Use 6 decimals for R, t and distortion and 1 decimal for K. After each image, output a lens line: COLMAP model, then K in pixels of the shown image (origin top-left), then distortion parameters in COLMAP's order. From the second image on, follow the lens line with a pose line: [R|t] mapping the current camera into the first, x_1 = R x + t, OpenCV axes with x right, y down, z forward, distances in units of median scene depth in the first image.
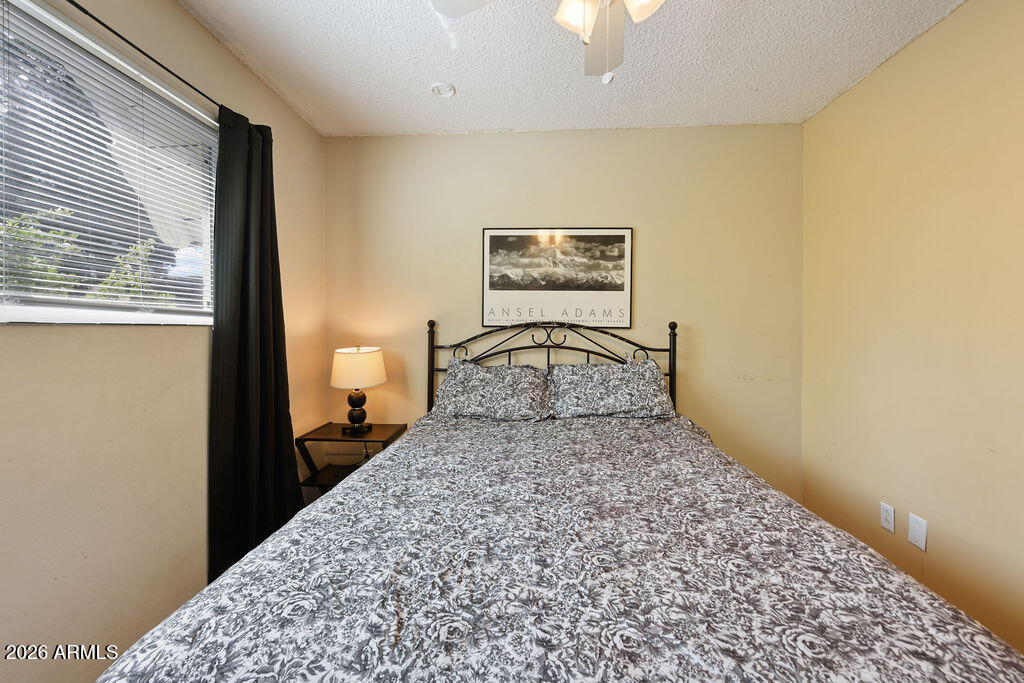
lens RADIAL K [[408.4, 0, 495.0], [0, 408.4, 329.7], [0, 0, 1]] dist [0.004002, -0.002045]
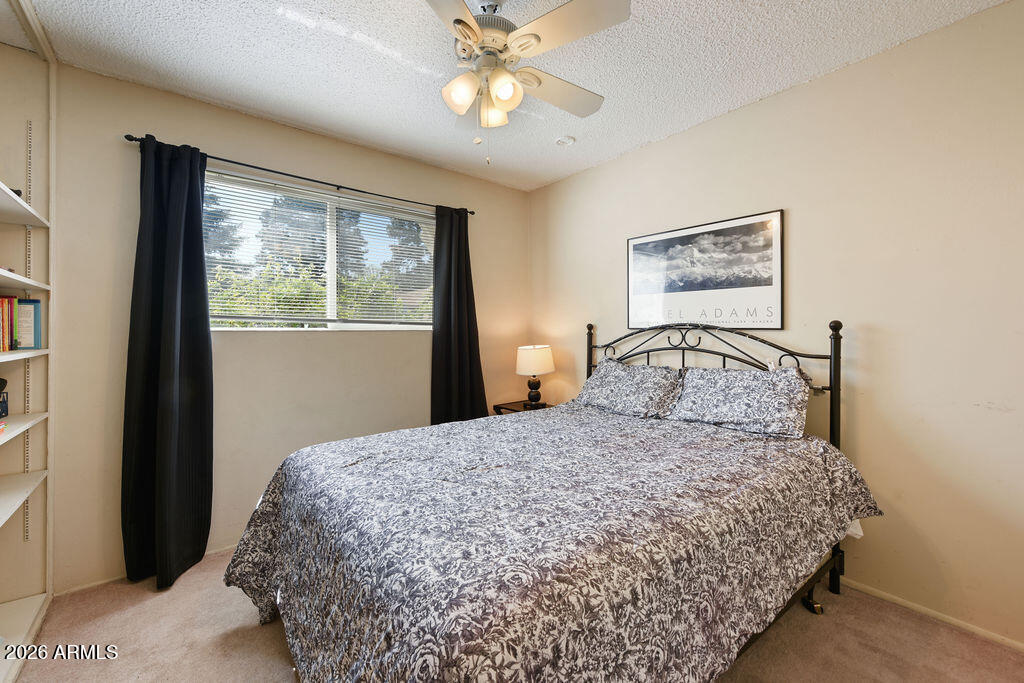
lens RADIAL K [[408.4, 0, 512.4], [0, 408.4, 324.1], [0, 0, 1]] dist [0.004002, -0.002045]
pose [[0.684225, -0.017141, -0.729069, 0.569630], [0.004041, 0.999797, -0.019714, 0.000143], [0.729260, 0.010542, 0.684156, 0.026382]]
